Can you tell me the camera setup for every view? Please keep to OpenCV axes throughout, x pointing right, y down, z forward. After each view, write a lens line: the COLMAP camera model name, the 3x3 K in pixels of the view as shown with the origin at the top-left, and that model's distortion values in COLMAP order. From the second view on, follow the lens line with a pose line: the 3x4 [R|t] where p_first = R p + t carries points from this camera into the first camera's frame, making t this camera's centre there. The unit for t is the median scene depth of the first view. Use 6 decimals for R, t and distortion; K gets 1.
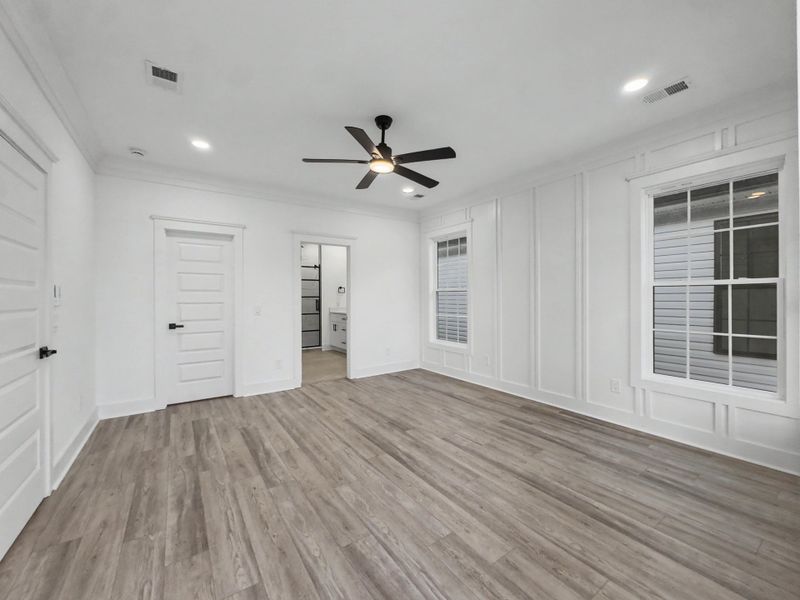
lens RADIAL K [[326.4, 0, 399.4], [0, 326.4, 298.3], [0, 0, 1]] dist [0.000043, -0.000008]
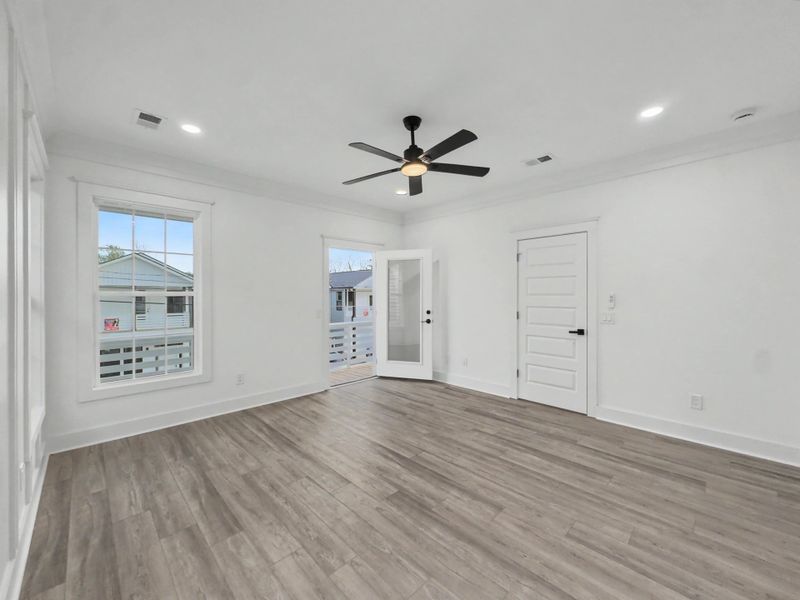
lens RADIAL K [[326.4, 0, 399.4], [0, 326.4, 298.3], [0, 0, 1]] dist [0.000043, -0.000008]
pose [[-0.985767, 0.008613, -0.167896, 0.153209], [0.006678, 0.999905, 0.012086, -0.037892], [0.167984, 0.010793, -0.985731, 1.939970]]
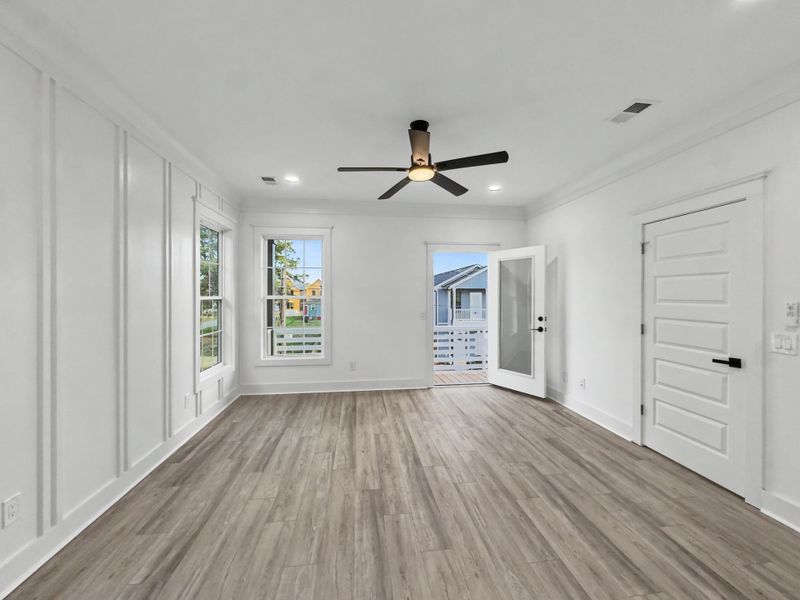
lens RADIAL K [[323.6, 0, 400.0], [0, 323.6, 300.0], [0, 0, 1]] dist [0.000778, 0.000200]
pose [[-0.890880, -0.001025, 0.454237, -0.419423], [0.006335, 0.999872, 0.014681, -0.055133], [-0.454194, 0.015957, -0.890760, 1.862349]]
